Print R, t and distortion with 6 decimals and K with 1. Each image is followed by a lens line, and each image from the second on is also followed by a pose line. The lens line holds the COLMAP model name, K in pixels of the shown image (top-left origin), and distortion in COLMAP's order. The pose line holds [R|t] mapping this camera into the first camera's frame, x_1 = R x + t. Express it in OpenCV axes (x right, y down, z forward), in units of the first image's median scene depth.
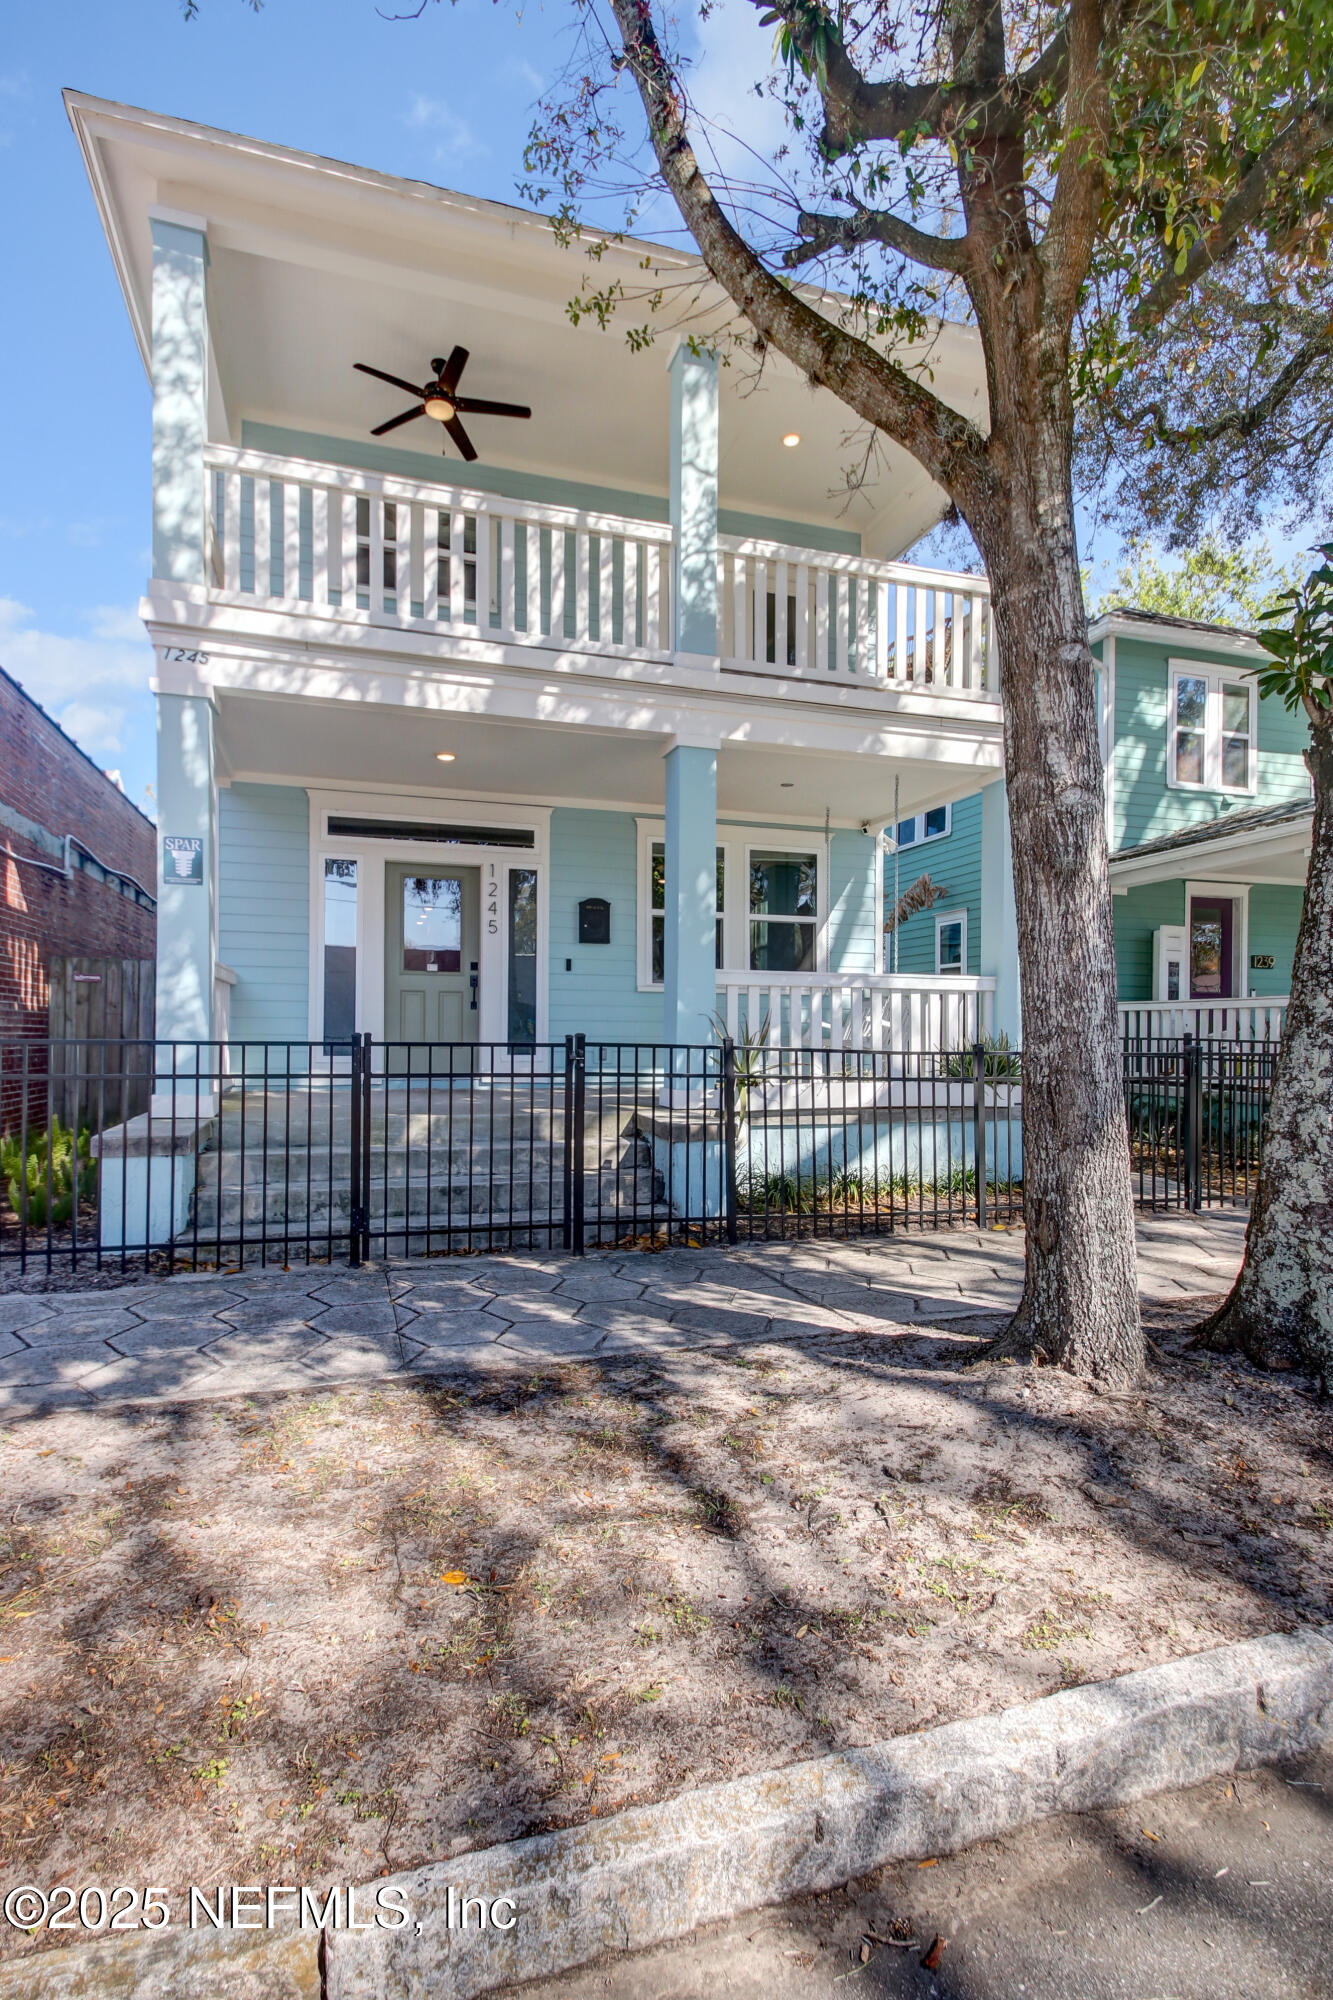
lens RADIAL K [[952.5, 0, 656.7], [0, 952.5, 1035.6], [0, 0, 1]] dist [0.028104, -0.020360]
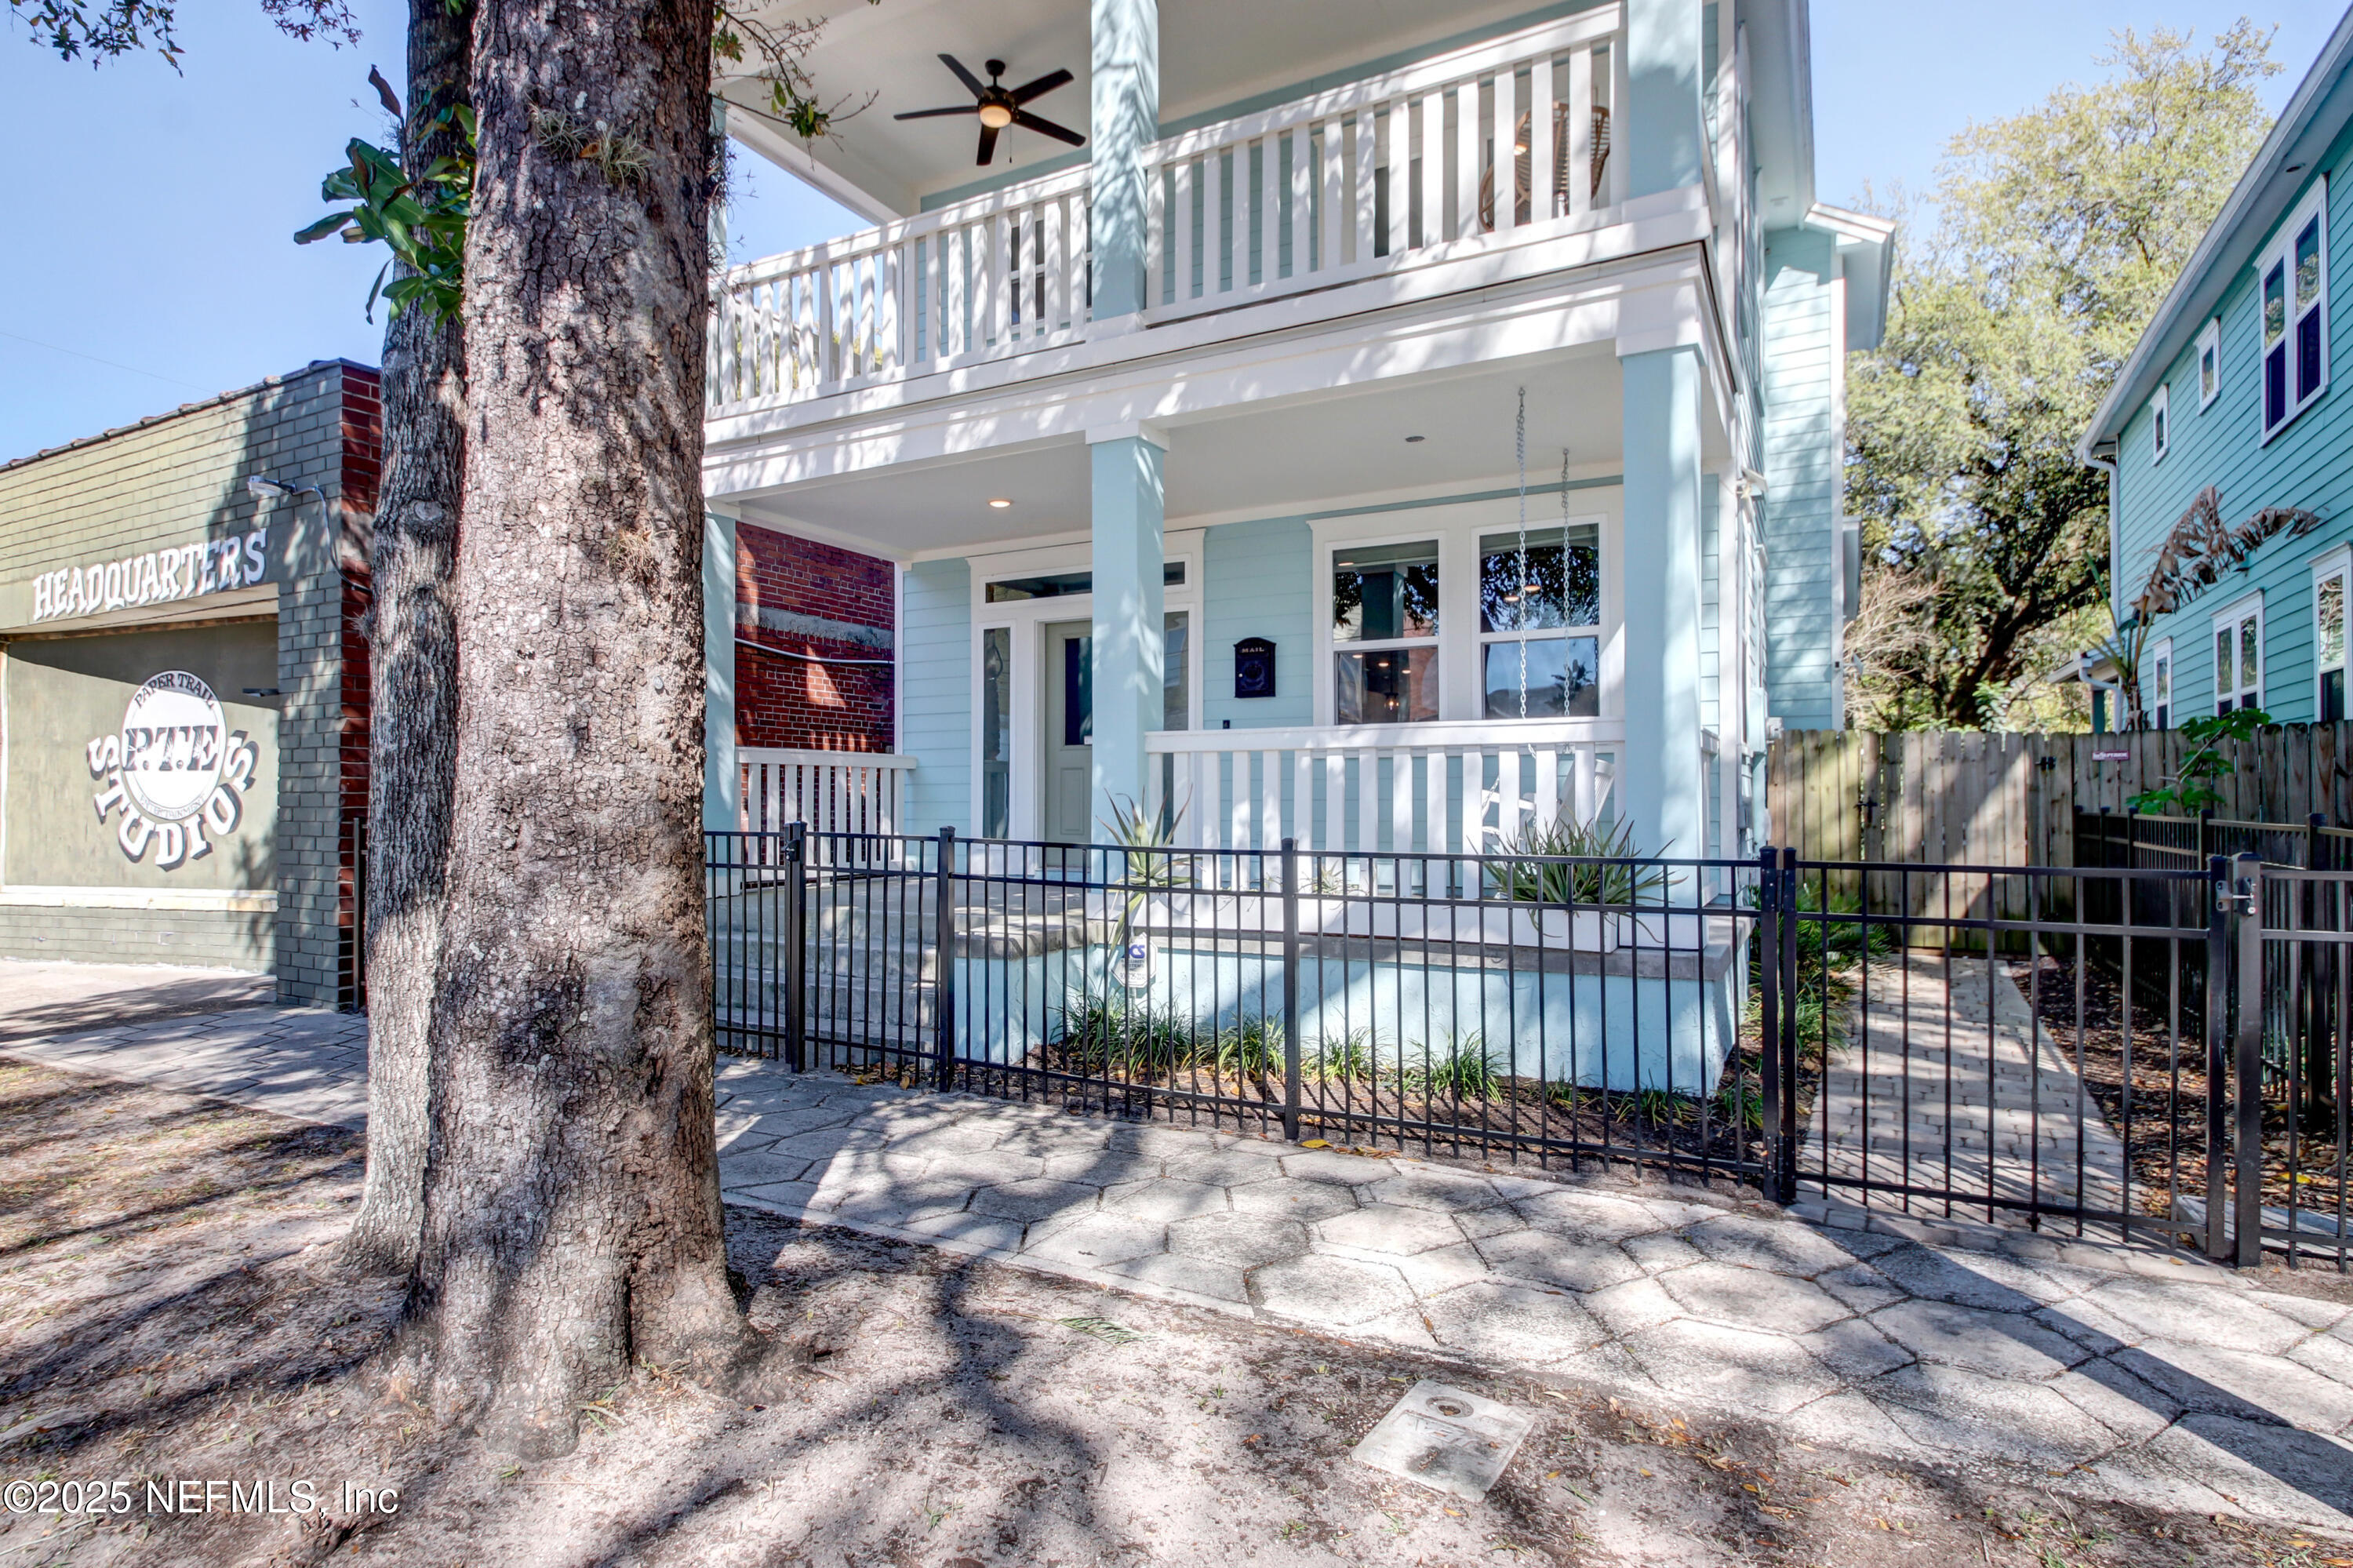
lens RADIAL K [[1242.0, 0, 1166.3], [0, 1242.0, 818.4], [0, 0, 1]] dist [-0.002891, -0.018258]
pose [[0.689808, 0.002405, -0.723988, 0.992152], [0.001289, 0.999989, 0.004550, -0.009338], [0.723991, -0.004072, 0.689797, 0.448009]]
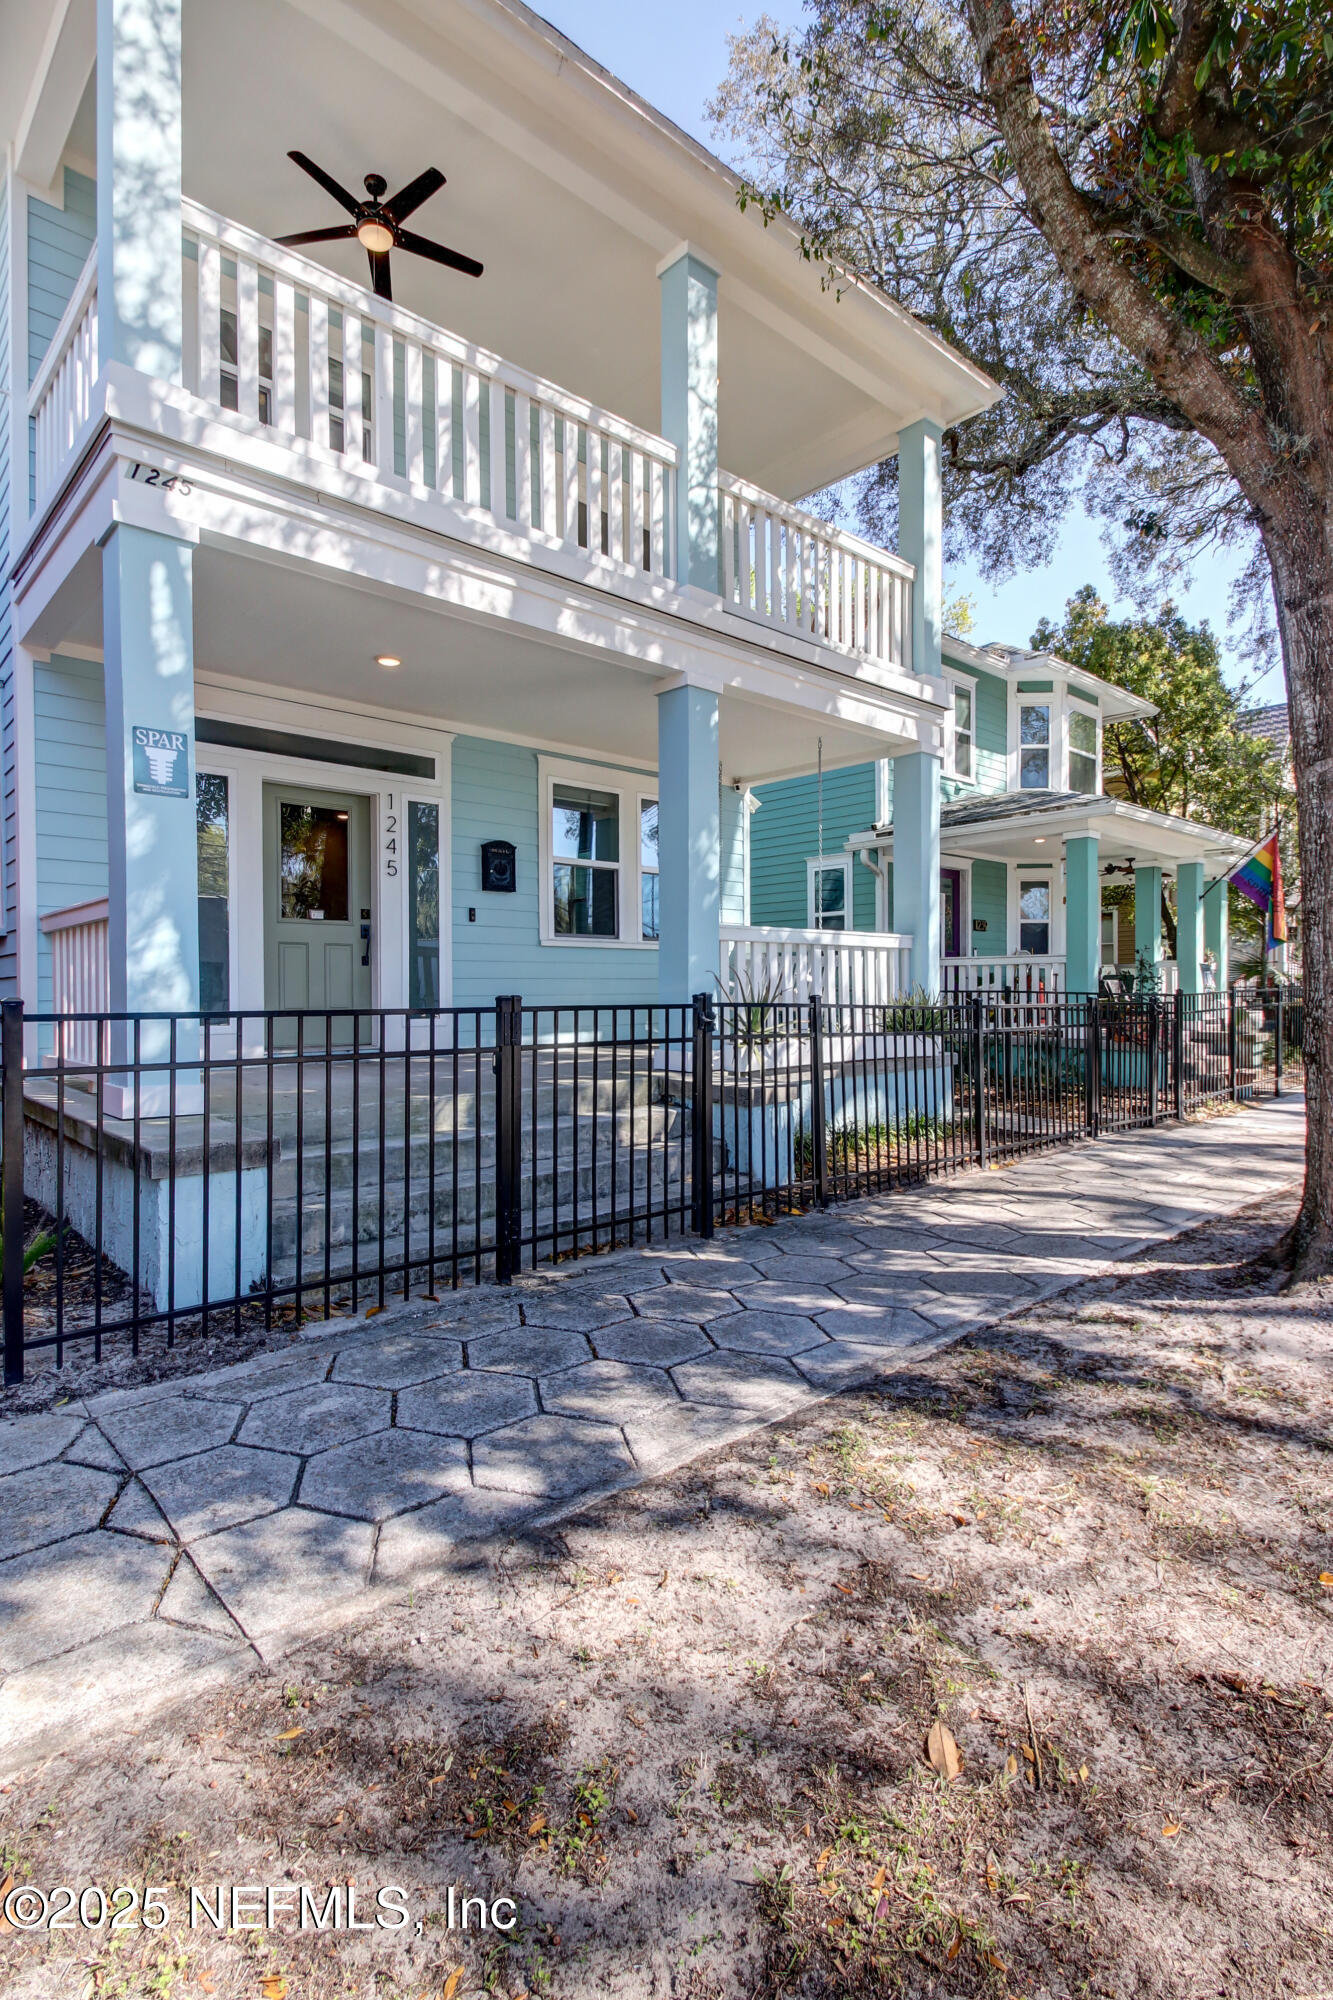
lens RADIAL K [[962.5, 0, 692.6], [0, 962.5, 999.0], [0, 0, 1]] dist [0.003975, -0.009368]
pose [[0.902613, -0.014992, 0.430192, -0.481895], [0.011139, 0.999872, 0.011474, -0.007453], [-0.430309, -0.005565, 0.902664, 0.181189]]
